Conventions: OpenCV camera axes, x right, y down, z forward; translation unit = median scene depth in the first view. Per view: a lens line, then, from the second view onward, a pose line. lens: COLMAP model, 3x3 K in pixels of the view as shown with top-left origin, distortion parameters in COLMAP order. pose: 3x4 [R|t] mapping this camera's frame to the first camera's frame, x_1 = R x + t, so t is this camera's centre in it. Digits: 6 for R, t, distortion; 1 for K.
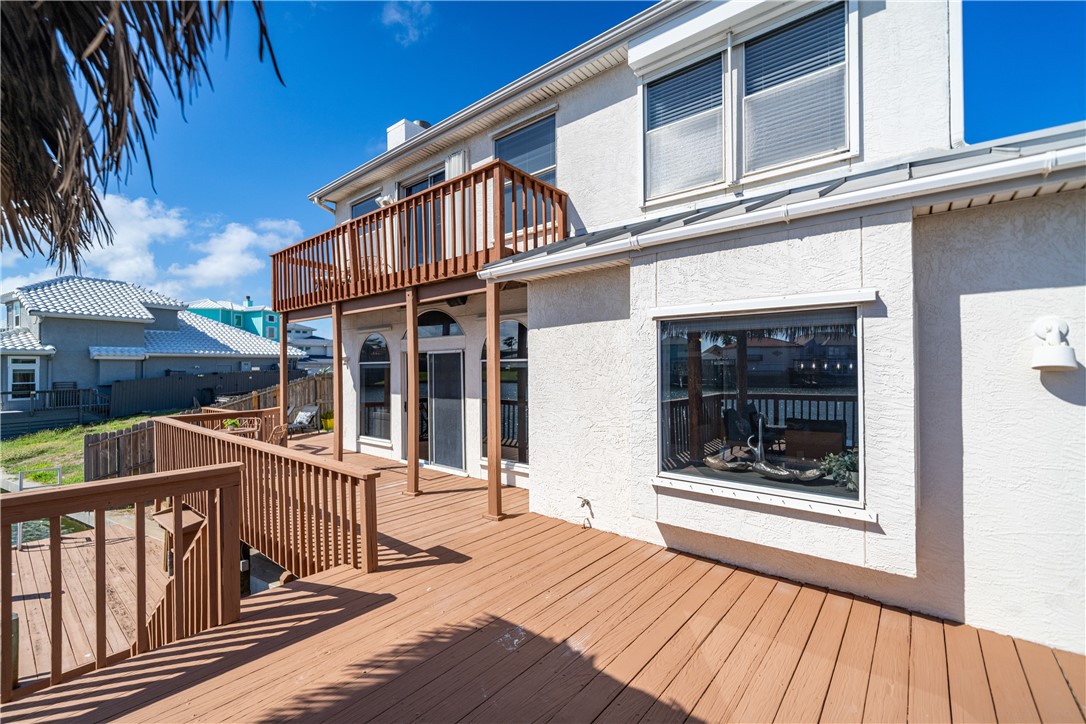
lens RADIAL K [[445.8, 0, 543.3], [0, 445.8, 360.0], [0, 0, 1]] dist [0.001715, 0.000309]
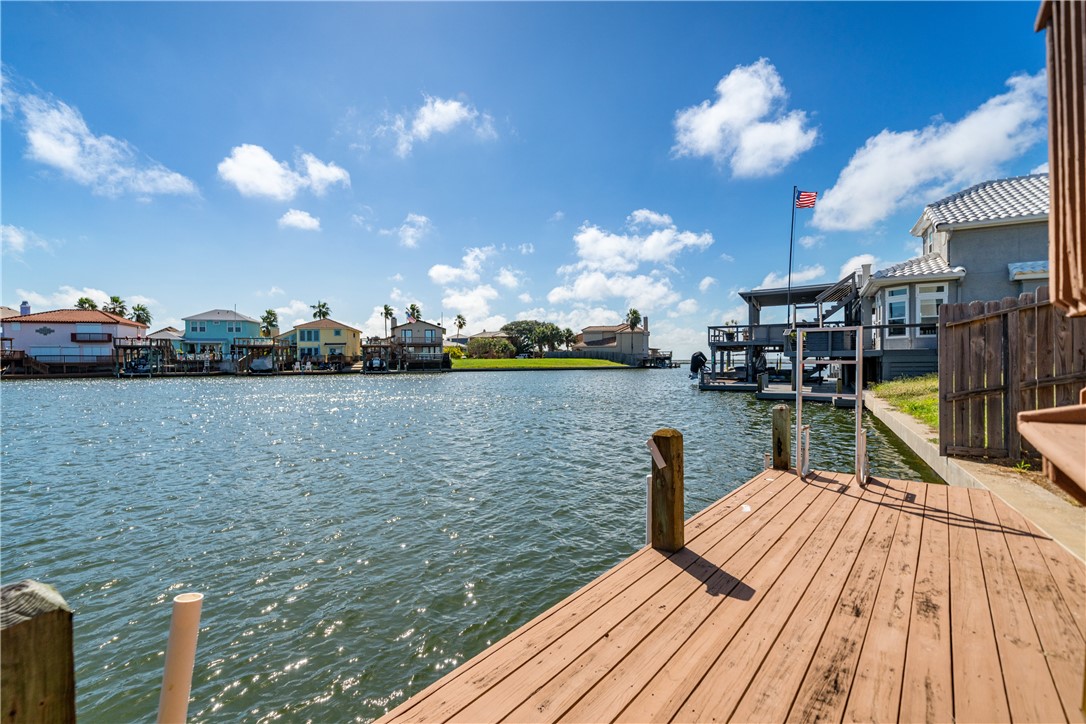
lens RADIAL K [[523.0, 0, 543.2], [0, 523.0, 369.0], [0, 0, 1]] dist [0.002652, 0.001706]
pose [[0.022638, 0.022111, -0.999499, -0.227170], [0.026458, 0.999392, 0.022708, 0.110279], [0.999394, -0.026958, 0.022039, 0.274937]]
